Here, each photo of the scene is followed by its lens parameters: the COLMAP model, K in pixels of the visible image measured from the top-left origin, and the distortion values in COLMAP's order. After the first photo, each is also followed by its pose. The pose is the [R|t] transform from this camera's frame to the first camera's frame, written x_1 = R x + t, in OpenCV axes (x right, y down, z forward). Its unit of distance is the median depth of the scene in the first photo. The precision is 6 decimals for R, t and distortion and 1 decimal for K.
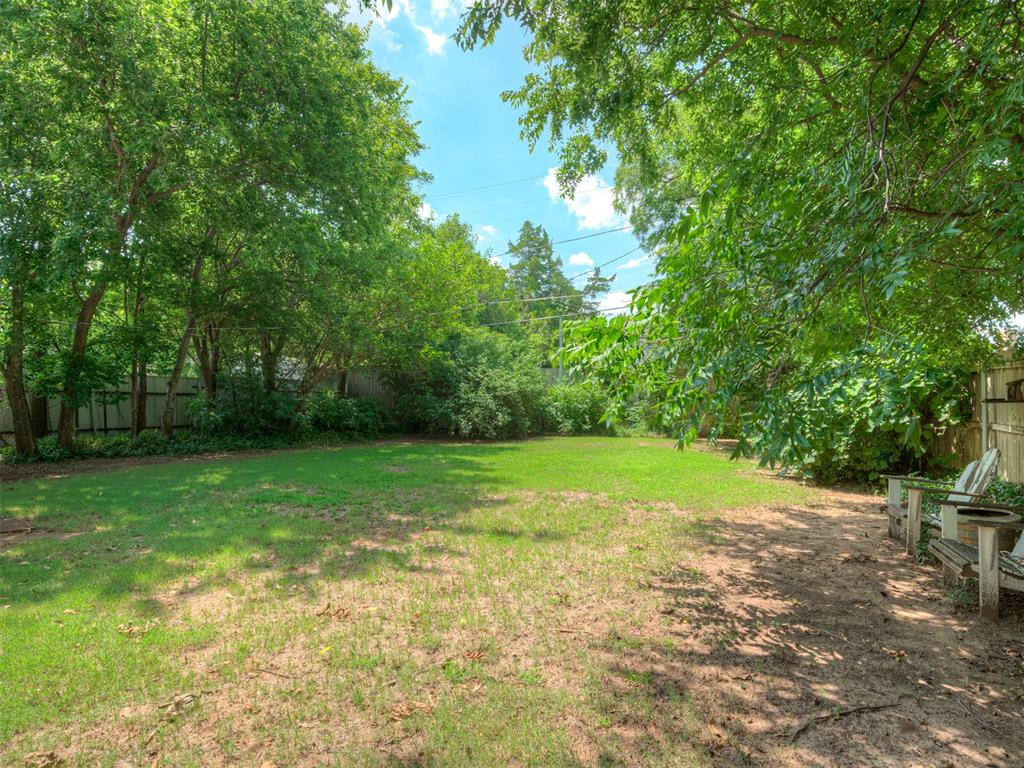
lens RADIAL K [[574.0, 0, 512.0], [0, 574.0, 384.0], [0, 0, 1]] dist [-0.000310, -0.000062]
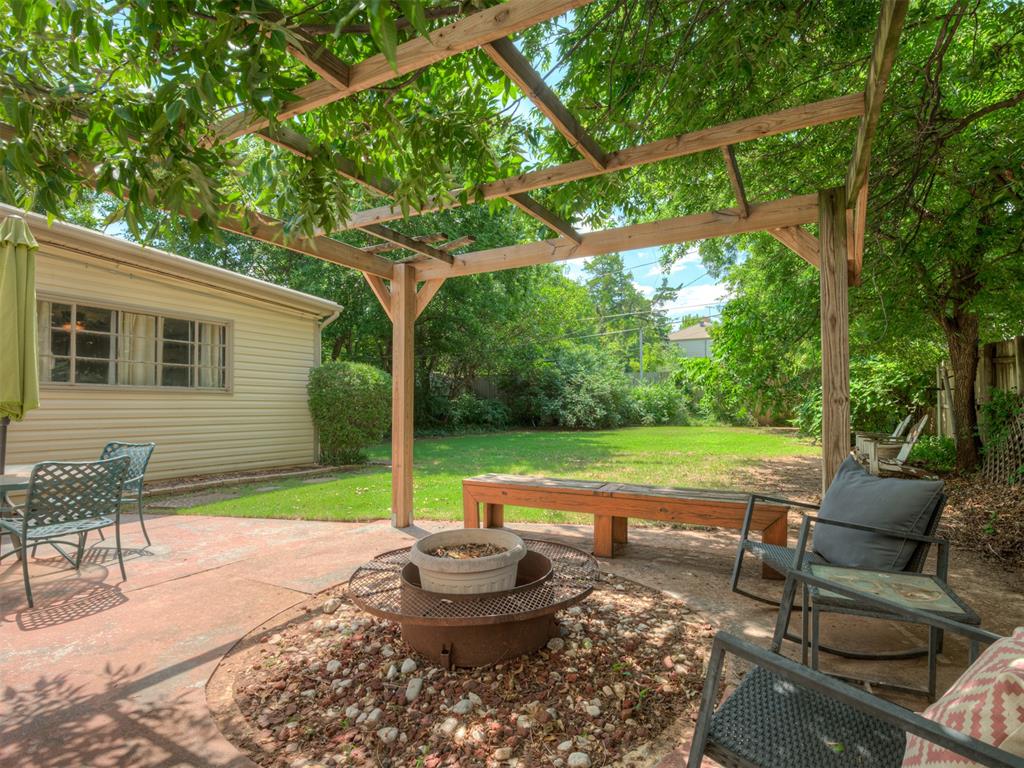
lens RADIAL K [[524.5, 0, 510.9], [0, 524.5, 398.2], [0, 0, 1]] dist [0.000389, 0.000067]
pose [[0.990305, -0.020572, -0.137377, -0.045120], [0.023507, 0.999528, 0.019781, -0.001151], [0.136905, -0.022819, 0.990321, -0.176959]]
